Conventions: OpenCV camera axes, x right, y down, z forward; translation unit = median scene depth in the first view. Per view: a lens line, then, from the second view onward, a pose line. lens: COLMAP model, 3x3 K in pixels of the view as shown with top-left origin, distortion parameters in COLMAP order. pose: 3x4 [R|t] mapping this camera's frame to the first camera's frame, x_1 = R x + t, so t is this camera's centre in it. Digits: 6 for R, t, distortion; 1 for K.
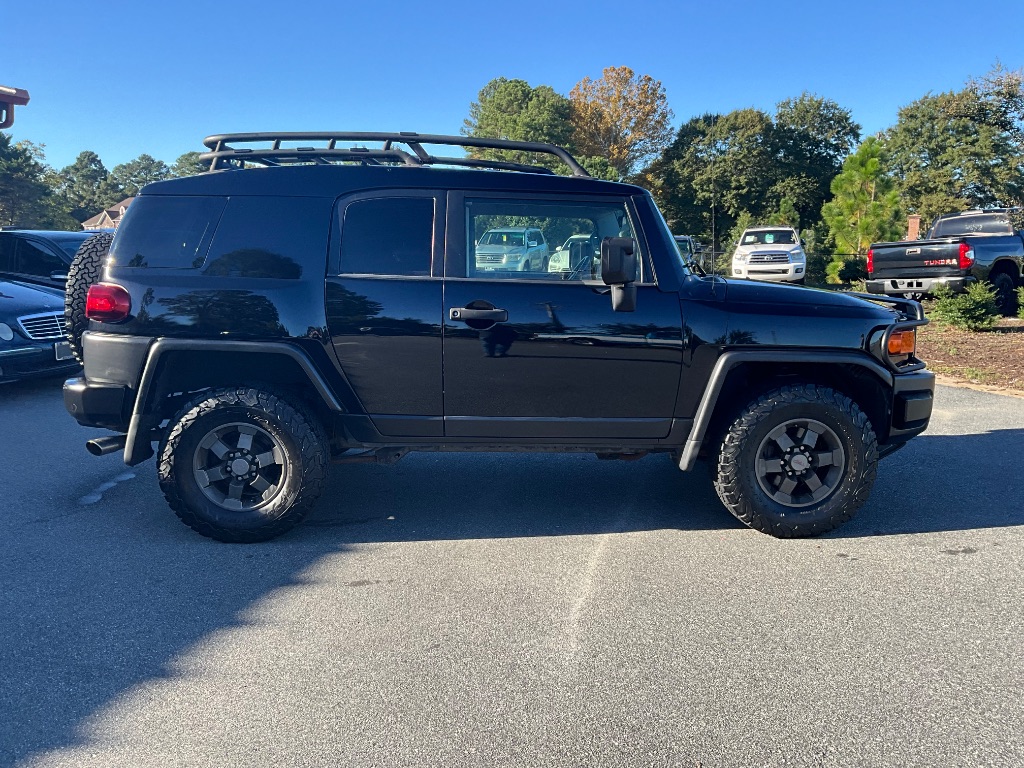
lens RADIAL K [[862.2, 0, 501.8], [0, 862.2, 377.8], [0, 0, 1]] dist [0.050448, -0.074348]
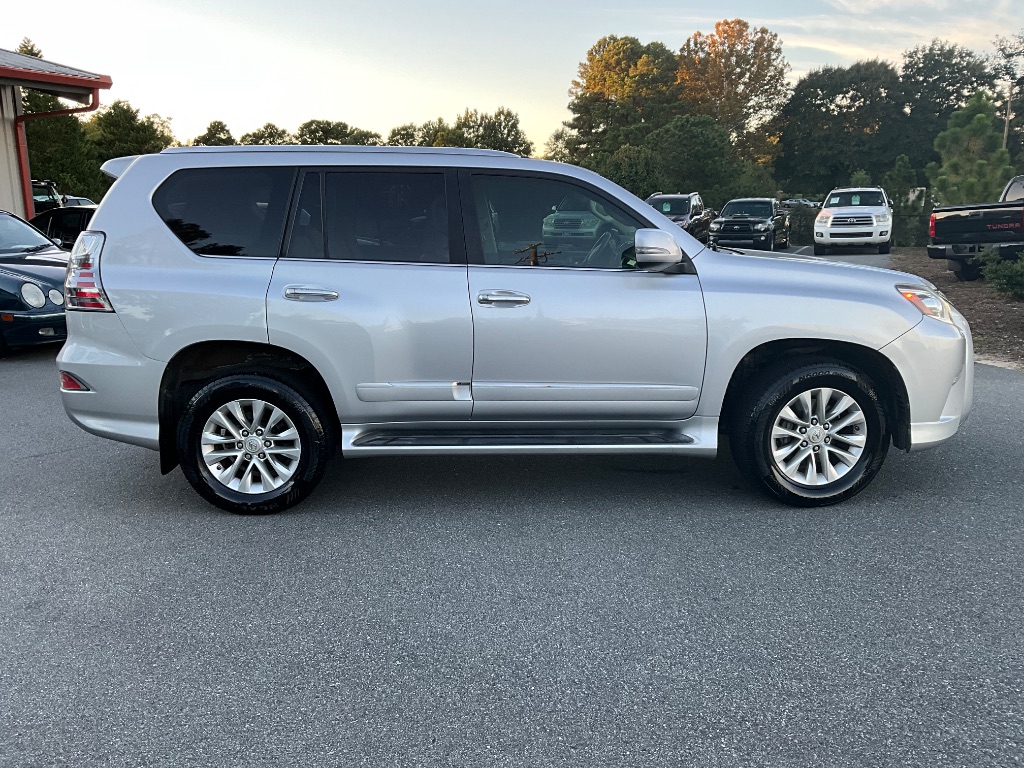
lens RADIAL K [[862.2, 0, 504.8], [0, 862.2, 379.2], [0, 0, 1]] dist [0.050448, -0.074348]
pose [[0.991320, 0.015783, -0.130517, 0.096941], [-0.010086, 0.998972, 0.044191, -0.000379], [0.131081, -0.042491, 0.990461, -0.039113]]
